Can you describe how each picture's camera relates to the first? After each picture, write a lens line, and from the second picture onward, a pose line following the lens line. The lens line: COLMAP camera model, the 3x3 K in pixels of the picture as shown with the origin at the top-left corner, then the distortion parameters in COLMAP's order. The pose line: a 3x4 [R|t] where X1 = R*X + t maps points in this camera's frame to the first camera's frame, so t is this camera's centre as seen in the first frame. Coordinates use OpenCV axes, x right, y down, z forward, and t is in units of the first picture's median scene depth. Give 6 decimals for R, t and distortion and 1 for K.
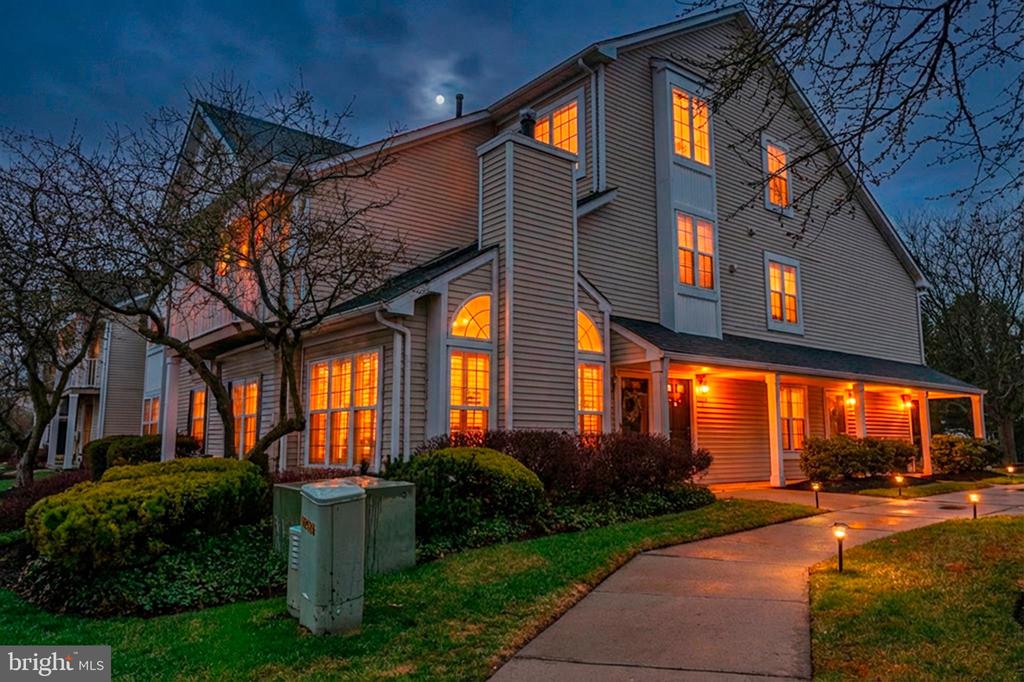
lens RADIAL K [[711.0, 0, 511.2], [0, 711.0, 341.8], [0, 0, 1]] dist [-0.003352, 0.002935]
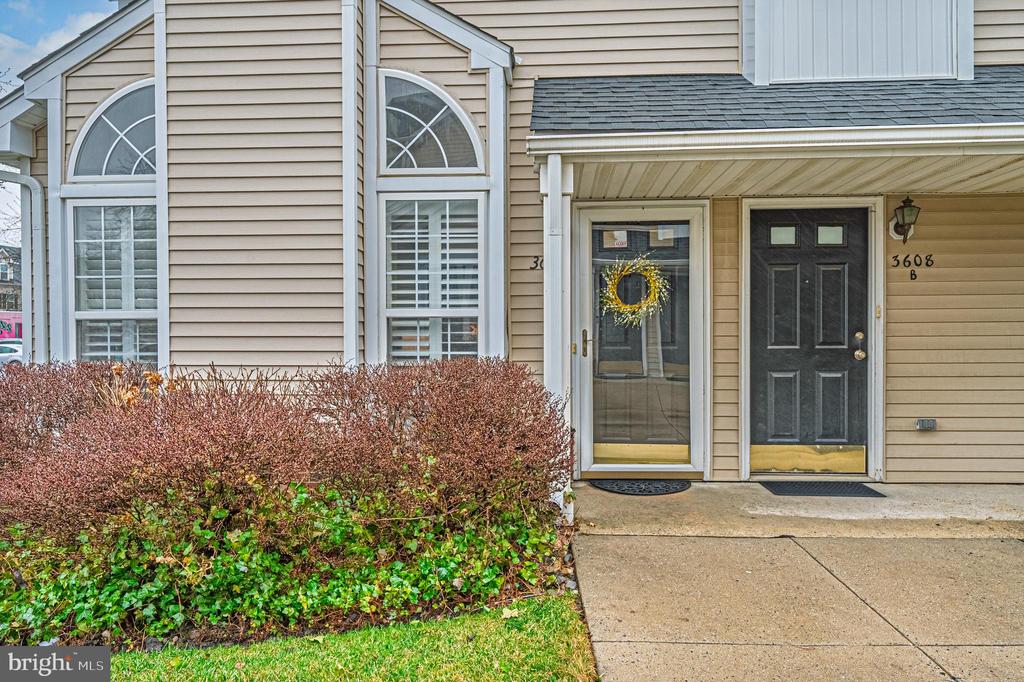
lens RADIAL K [[711.0, 0, 512.0], [0, 711.0, 339.8], [0, 0, 1]] dist [-0.003352, 0.002935]
pose [[0.742360, -0.001102, -0.670000, 0.400277], [0.100383, 0.988894, 0.109599, 0.066368], [0.662439, -0.148618, 0.734226, 0.654331]]
